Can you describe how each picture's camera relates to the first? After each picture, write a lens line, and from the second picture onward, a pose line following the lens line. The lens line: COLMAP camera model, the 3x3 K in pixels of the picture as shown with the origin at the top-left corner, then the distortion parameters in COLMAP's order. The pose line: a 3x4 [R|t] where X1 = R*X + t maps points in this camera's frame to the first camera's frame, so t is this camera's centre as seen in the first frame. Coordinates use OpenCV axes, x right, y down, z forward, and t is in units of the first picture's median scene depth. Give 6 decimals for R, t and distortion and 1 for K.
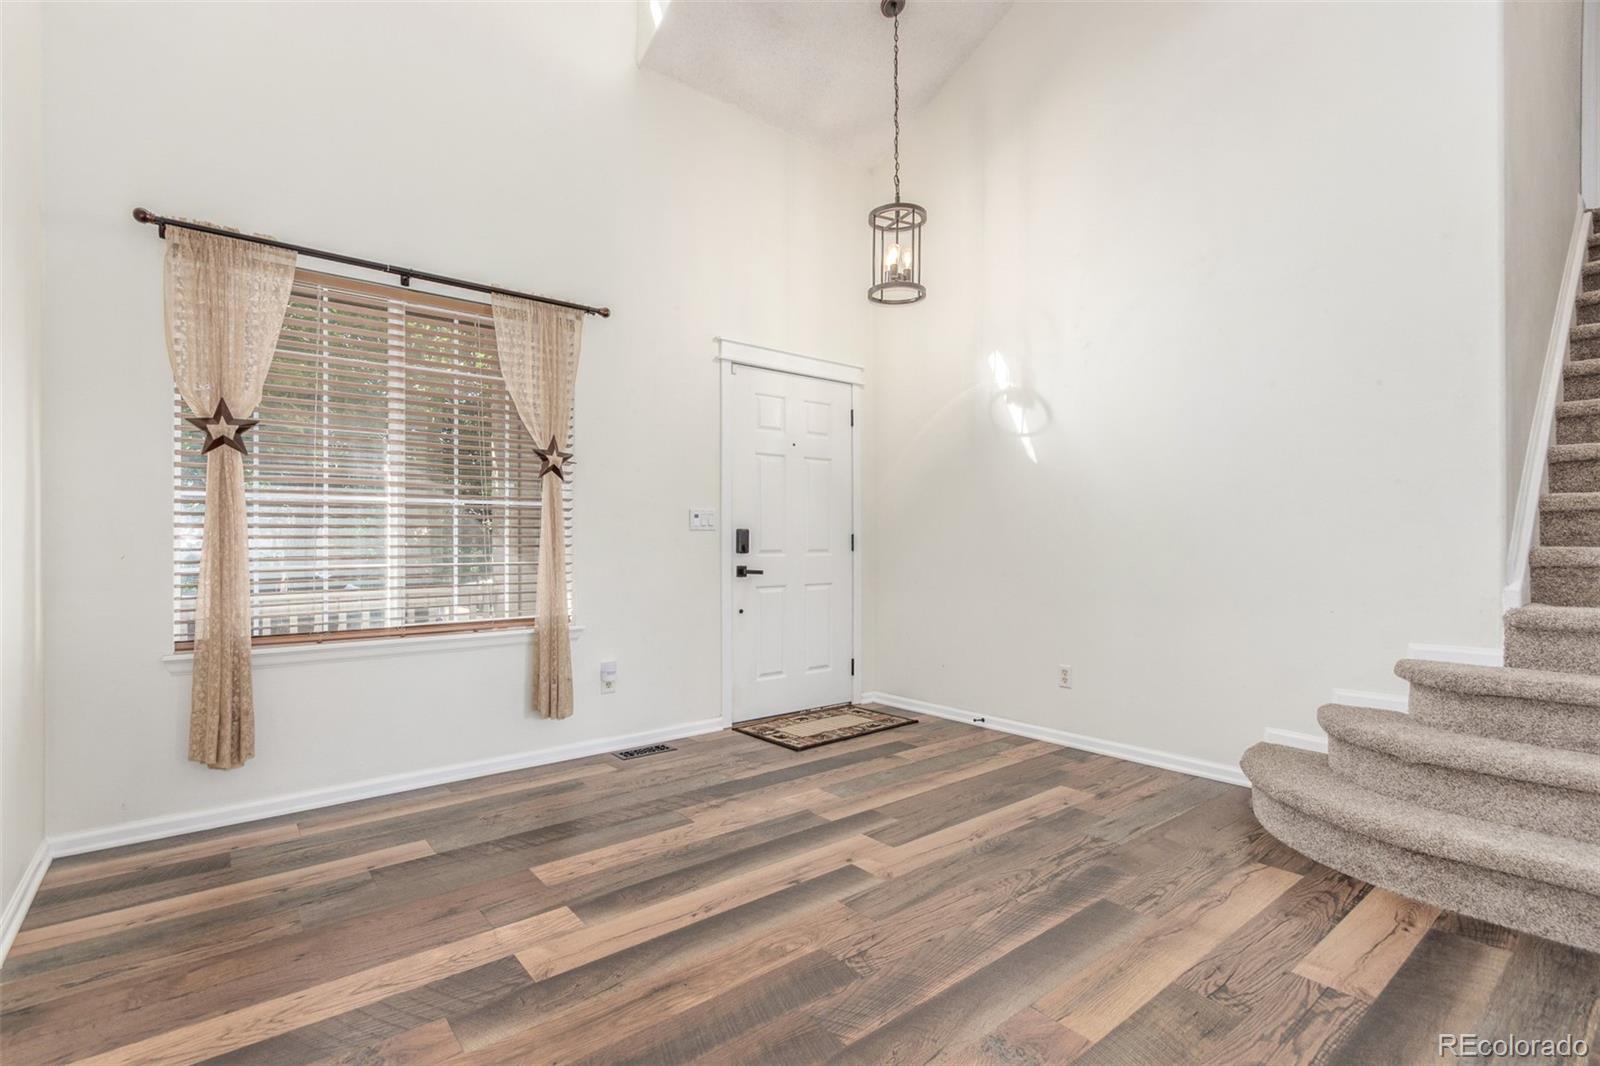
lens RADIAL K [[745.8, 0, 804.8], [0, 745.8, 538.3], [0, 0, 1]] dist [0.002082, 0.000193]
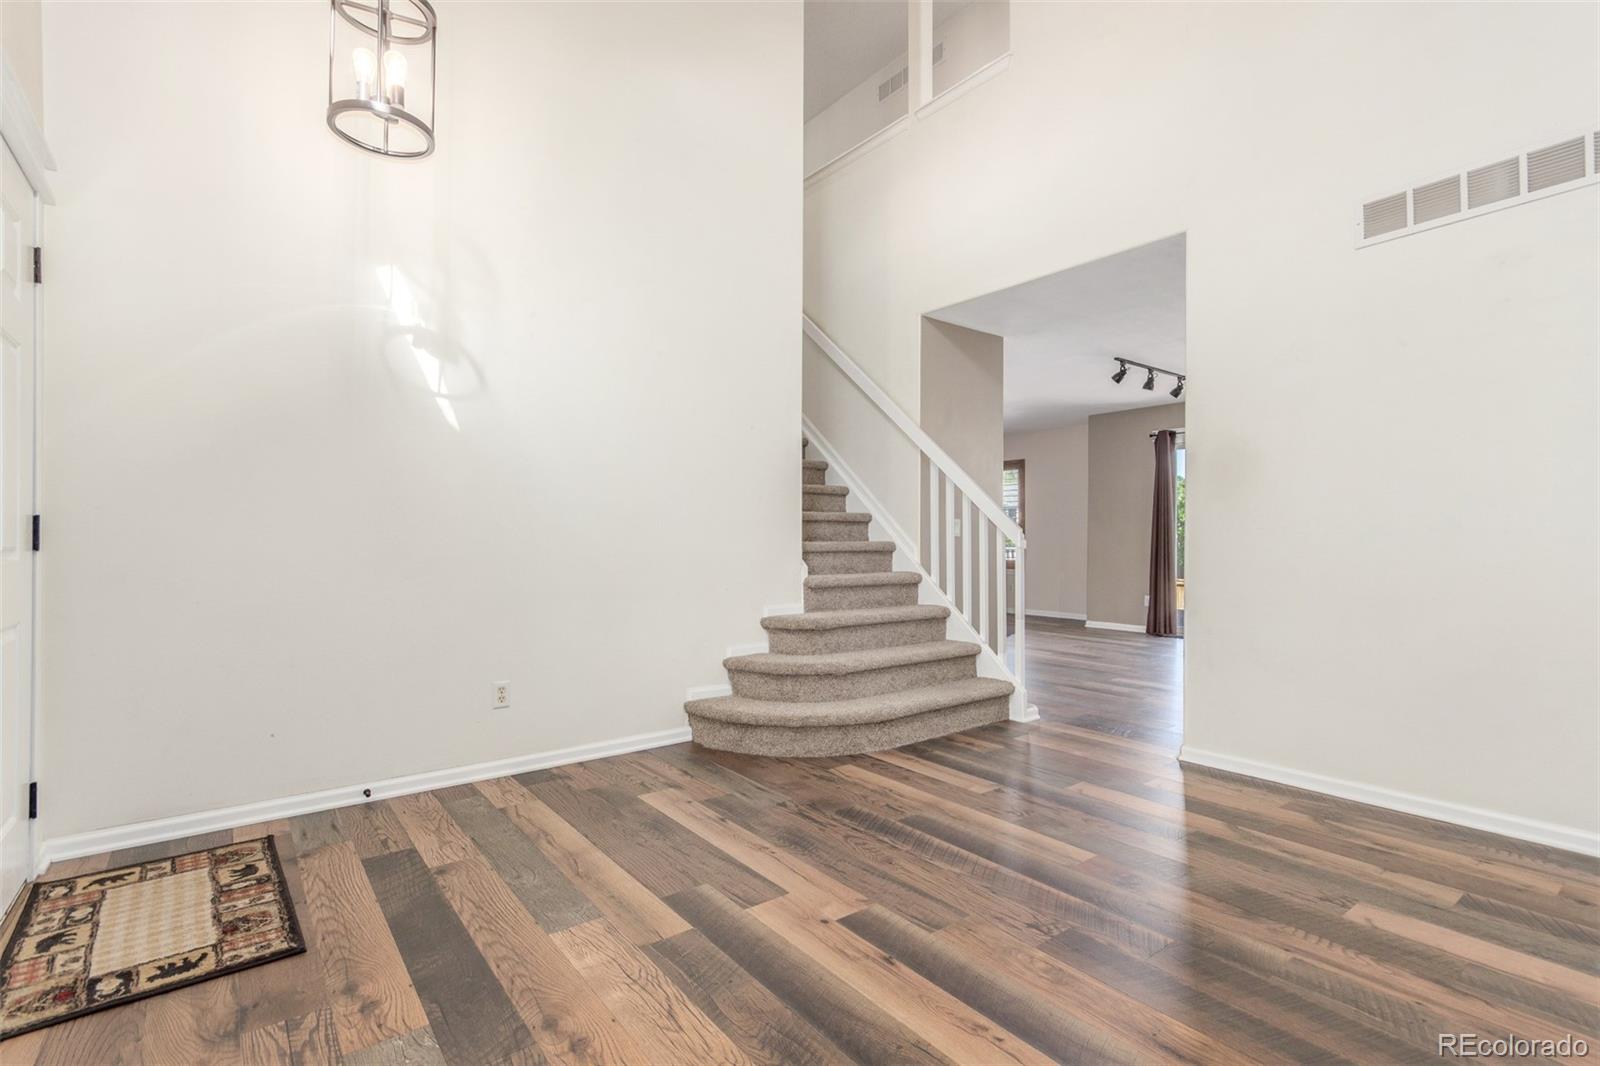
lens RADIAL K [[735.5, 0, 804.5], [0, 735.5, 538.7], [0, 0, 1]] dist [0.002107, 0.001451]
pose [[0.029037, 0.005356, 0.999564, -0.604878], [-0.008946, 0.999947, -0.005099, 0.012249], [-0.999538, -0.008794, 0.029083, 0.807003]]
